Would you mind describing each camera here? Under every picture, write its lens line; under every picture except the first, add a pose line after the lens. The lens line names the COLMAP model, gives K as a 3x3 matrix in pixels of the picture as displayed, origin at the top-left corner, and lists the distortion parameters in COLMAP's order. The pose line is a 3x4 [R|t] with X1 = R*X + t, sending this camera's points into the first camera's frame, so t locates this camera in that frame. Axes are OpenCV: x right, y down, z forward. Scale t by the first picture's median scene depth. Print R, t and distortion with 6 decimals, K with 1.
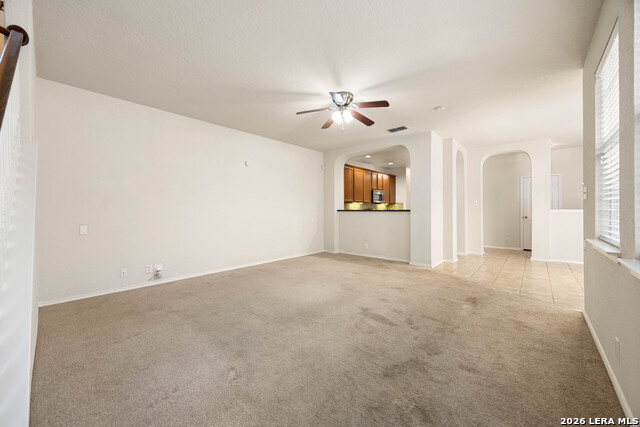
lens RADIAL K [[247.2, 0, 318.7], [0, 247.2, 212.3], [0, 0, 1]] dist [-0.004692, 0.000319]
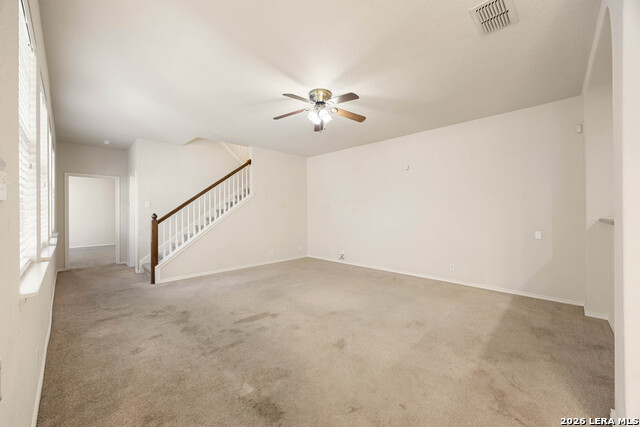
lens RADIAL K [[247.2, 0, 321.0], [0, 247.2, 211.5], [0, 0, 1]] dist [-0.004692, 0.000319]
pose [[-0.043616, -0.002782, -0.999045, 1.322653], [-0.004675, 0.999986, -0.002580, -0.044835], [0.999037, 0.004558, -0.043628, 1.345670]]
